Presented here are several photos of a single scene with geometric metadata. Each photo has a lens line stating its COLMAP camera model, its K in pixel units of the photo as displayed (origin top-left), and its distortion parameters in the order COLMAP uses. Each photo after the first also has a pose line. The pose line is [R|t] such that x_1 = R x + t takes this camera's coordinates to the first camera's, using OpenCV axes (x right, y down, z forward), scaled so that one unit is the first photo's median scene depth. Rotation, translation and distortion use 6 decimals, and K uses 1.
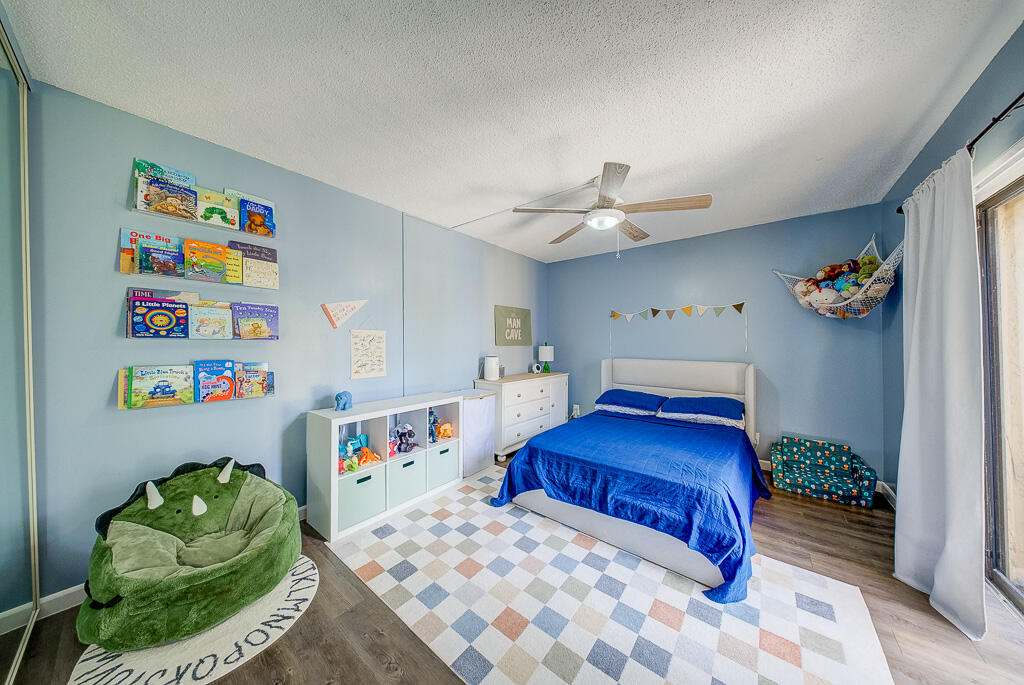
lens RADIAL K [[310.0, 0, 521.4], [0, 310.0, 342.8], [0, 0, 1]] dist [-0.000151, -0.002393]
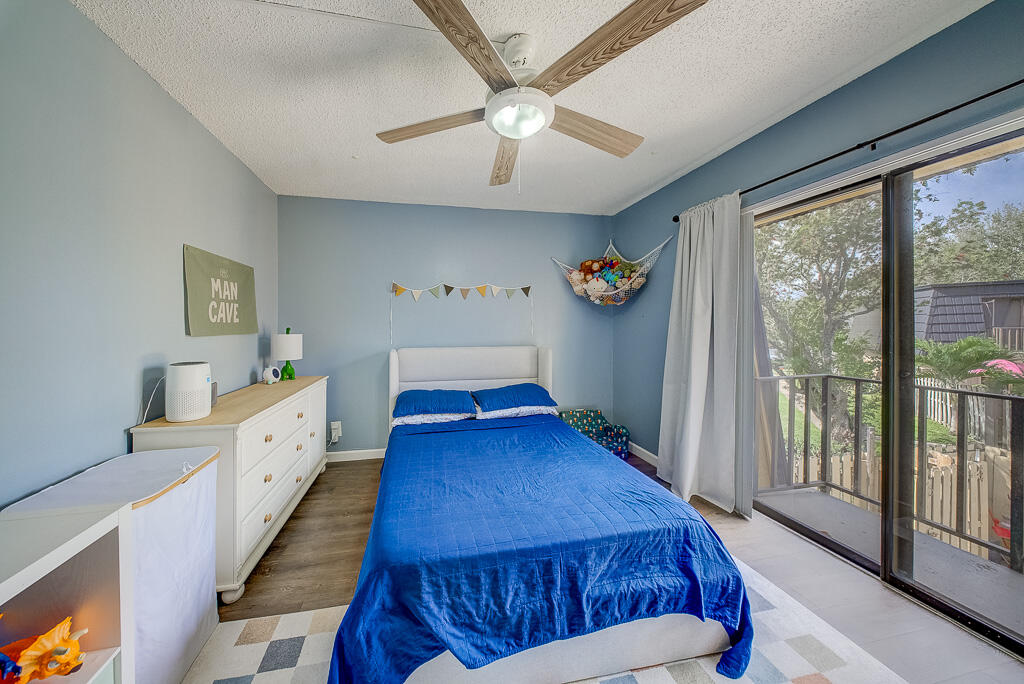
lens RADIAL K [[328.2, 0, 510.8], [0, 328.2, 329.8], [0, 0, 1]] dist [0.001097, -0.002449]
pose [[0.672269, -0.015450, 0.740146, -0.143717], [0.008060, 0.999876, 0.013551, -0.003670], [-0.740263, -0.003145, 0.672310, 0.414741]]
